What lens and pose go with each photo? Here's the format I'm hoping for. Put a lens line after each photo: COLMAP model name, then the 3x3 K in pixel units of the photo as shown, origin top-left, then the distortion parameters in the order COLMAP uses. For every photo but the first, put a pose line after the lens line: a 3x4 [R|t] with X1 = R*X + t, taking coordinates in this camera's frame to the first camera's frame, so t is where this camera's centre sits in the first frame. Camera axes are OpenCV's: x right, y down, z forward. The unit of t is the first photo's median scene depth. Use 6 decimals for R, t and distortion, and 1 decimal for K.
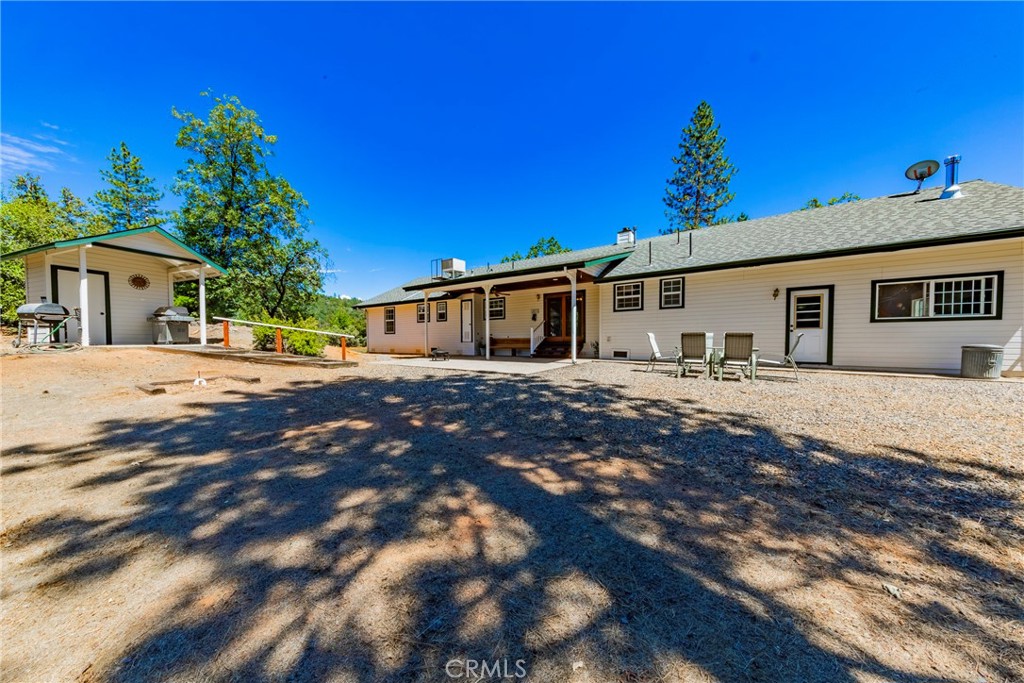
lens RADIAL K [[326.6, 0, 515.4], [0, 326.6, 349.0], [0, 0, 1]] dist [0.009625, -0.000014]
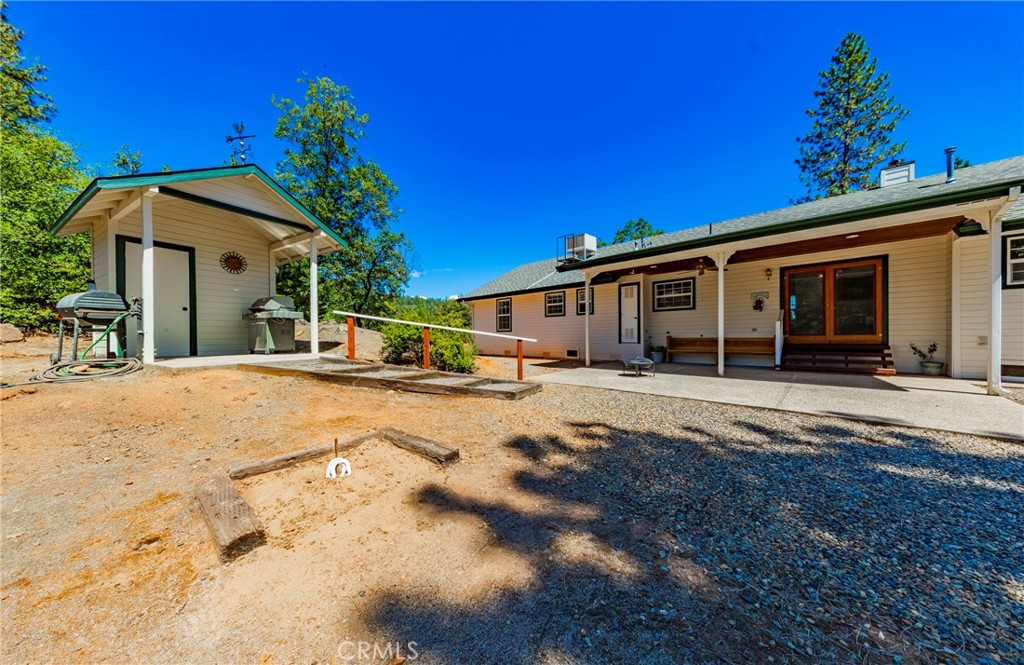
lens RADIAL K [[325.3, 0, 513.9], [0, 325.3, 338.8], [0, 0, 1]] dist [0.008168, -0.000039]
pose [[0.987101, -0.004679, -0.160030, -0.452882], [0.002116, 0.999867, -0.016185, -0.032164], [0.160084, 0.015637, 0.986979, 0.423555]]
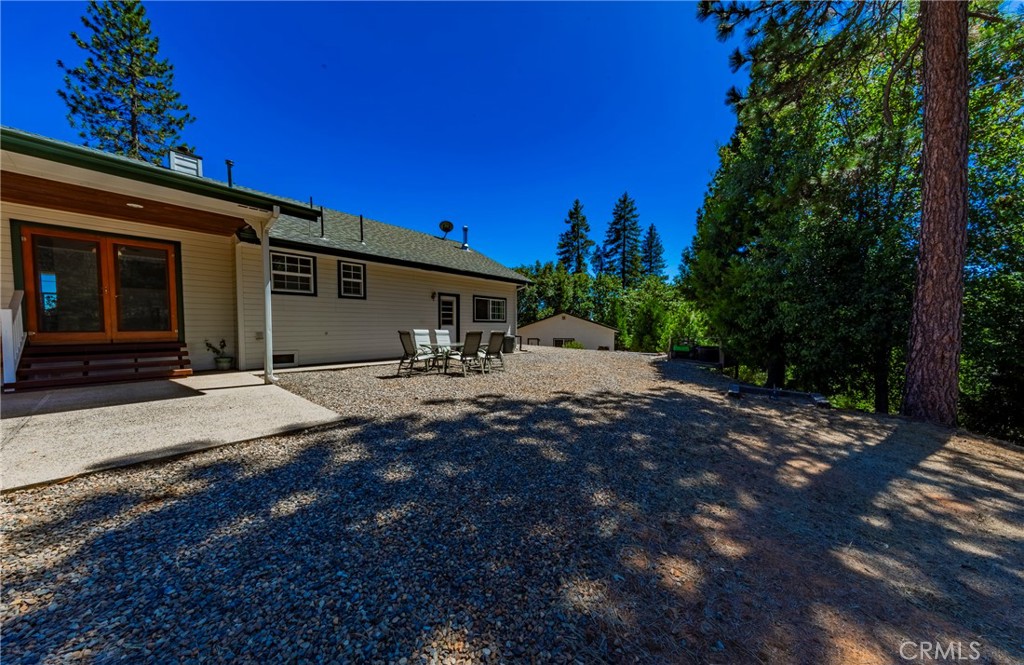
lens RADIAL K [[325.3, 0, 513.9], [0, 325.3, 338.8], [0, 0, 1]] dist [0.008168, -0.000039]
pose [[0.100315, -0.036778, 0.994276, -0.341857], [0.024524, 0.999104, 0.034482, -0.042162], [-0.994653, 0.020924, 0.101127, 0.547046]]
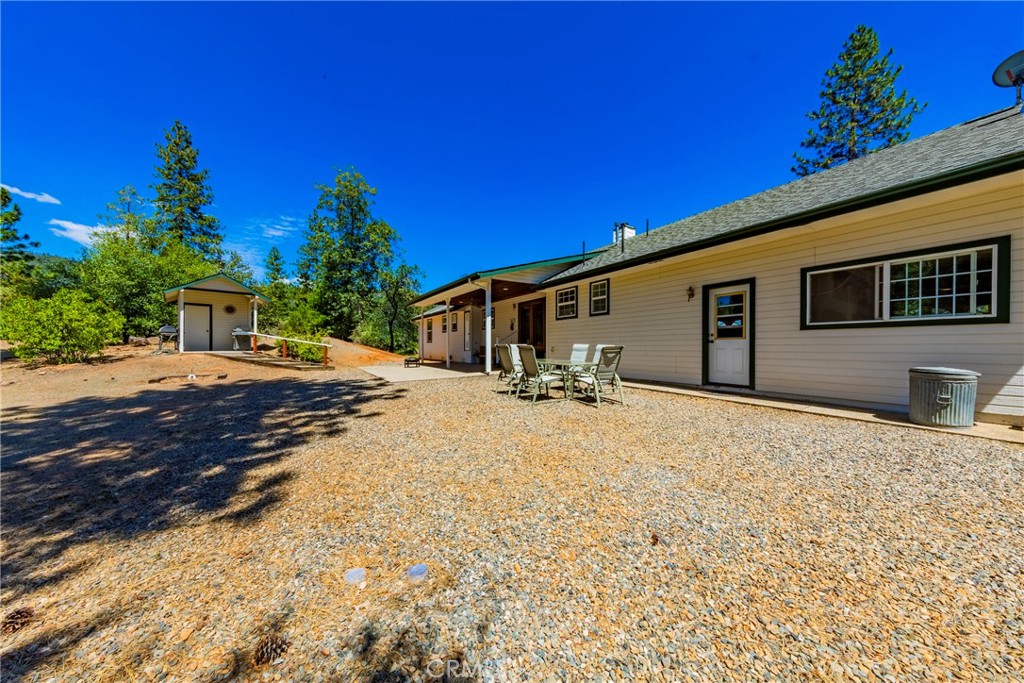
lens RADIAL K [[326.6, 0, 515.4], [0, 326.6, 349.0], [0, 0, 1]] dist [0.009625, -0.000014]
pose [[0.921175, 0.007480, -0.389077, 0.661044], [-0.015395, 0.999733, -0.017231, -0.016576], [0.388844, 0.021863, 0.921044, 0.121867]]
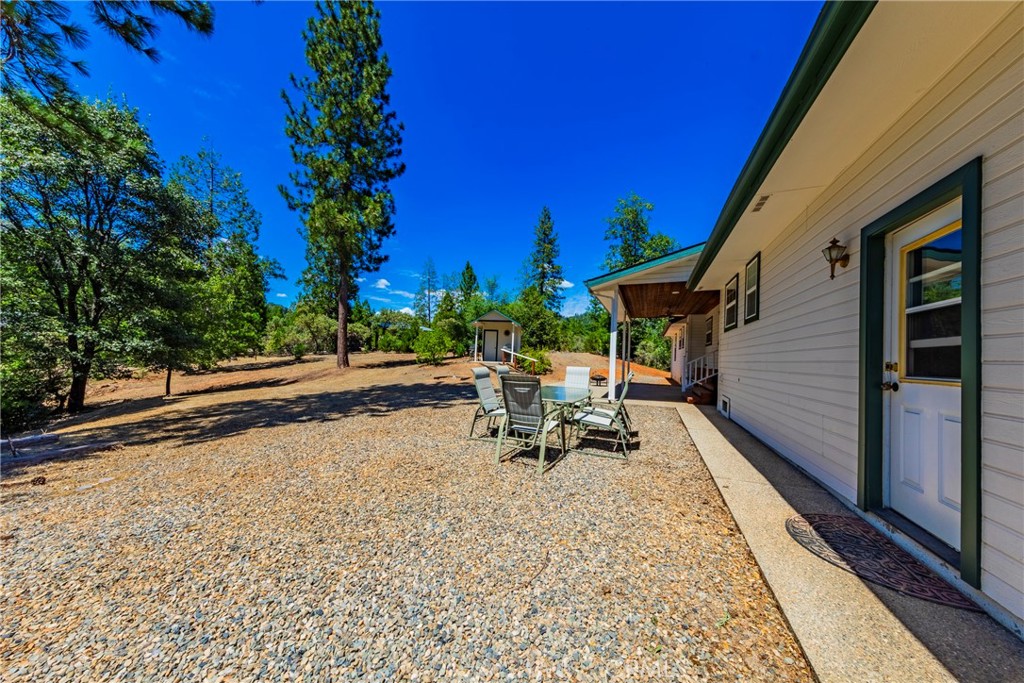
lens RADIAL K [[326.6, 0, 515.4], [0, 326.6, 349.0], [0, 0, 1]] dist [0.009625, -0.000014]
pose [[0.213006, -0.010559, -0.976994, 0.947214], [-0.057965, 0.998044, -0.023424, -0.056047], [0.975330, 0.061621, 0.211977, 0.608444]]
